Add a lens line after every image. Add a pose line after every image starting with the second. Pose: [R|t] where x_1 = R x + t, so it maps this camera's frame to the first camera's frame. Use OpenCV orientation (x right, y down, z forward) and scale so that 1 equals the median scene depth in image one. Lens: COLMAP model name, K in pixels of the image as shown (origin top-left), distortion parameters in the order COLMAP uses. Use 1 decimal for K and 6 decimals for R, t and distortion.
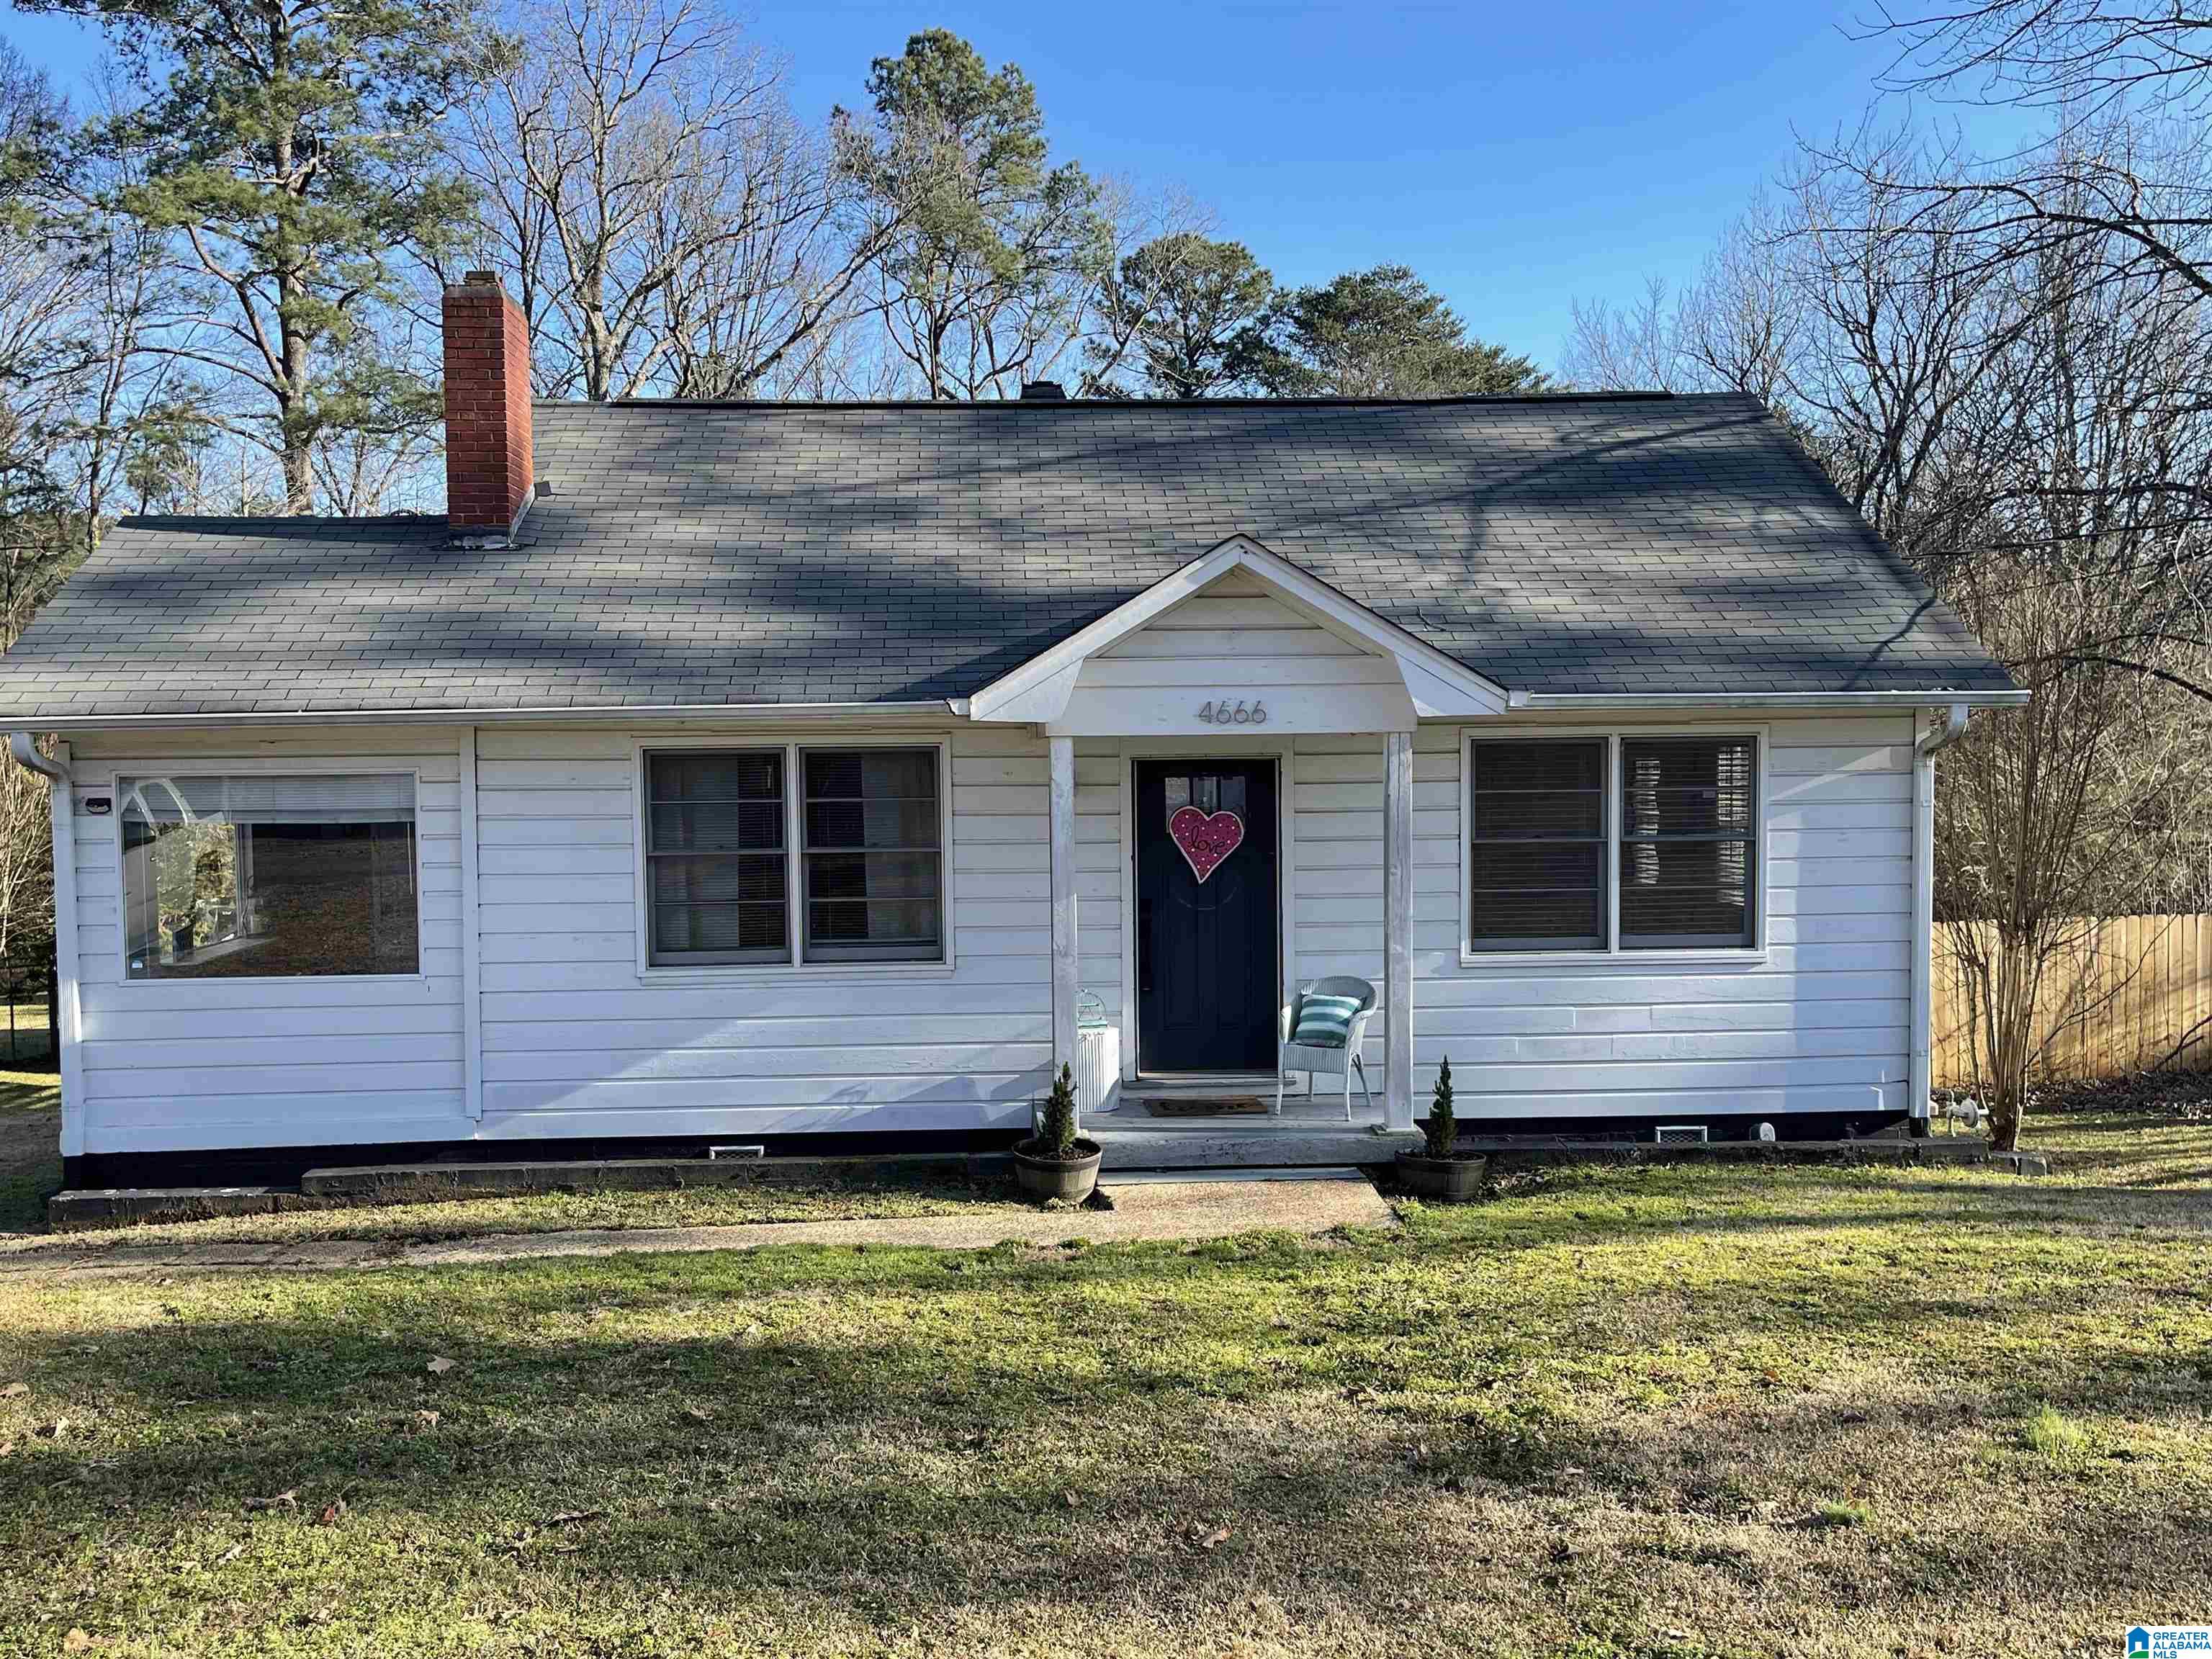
lens RADIAL K [[2002.8, 0, 1068.5], [0, 2002.8, 909.4], [0, 0, 1]] dist [0.023062, 0.000000]
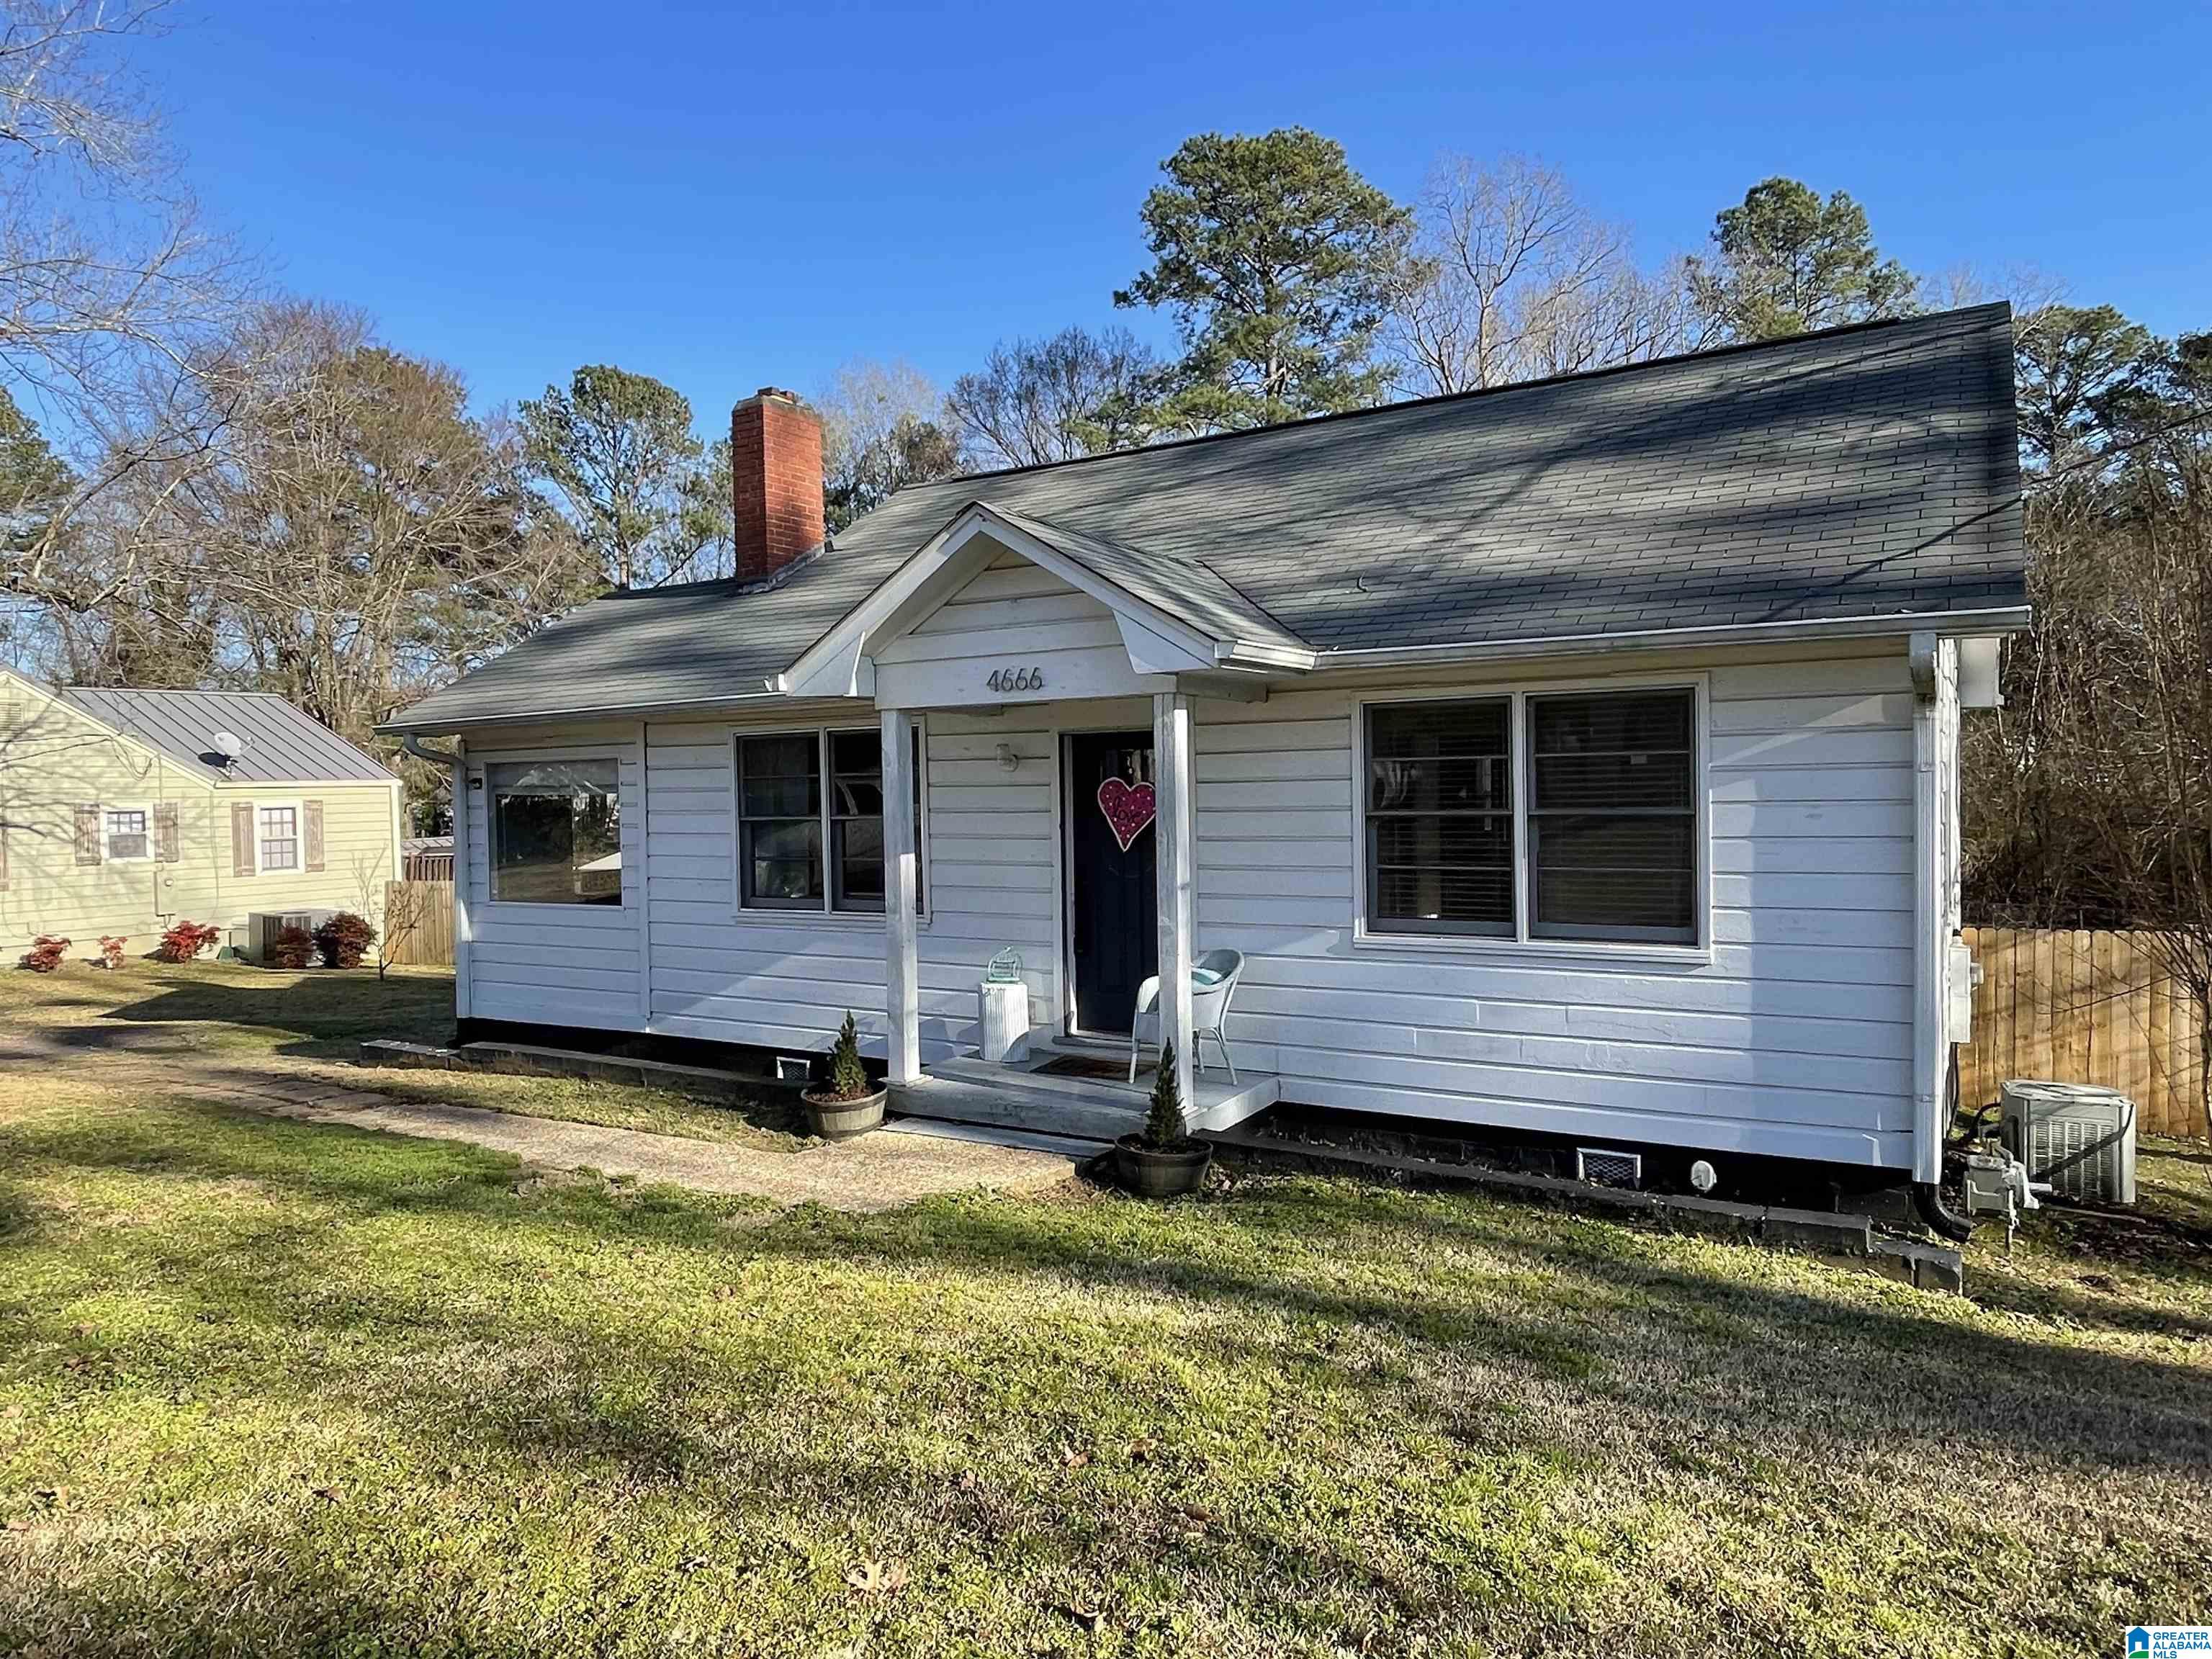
lens RADIAL K [[1417.8, 0, 1101.3], [0, 1417.8, 847.5], [0, 0, 1]] dist [-0.006803, -0.001564]
pose [[0.824760, 0.019430, -0.565150, 0.468908], [-0.036035, 0.999184, -0.018236, -0.001510], [0.564334, 0.035405, 0.824787, 0.385564]]
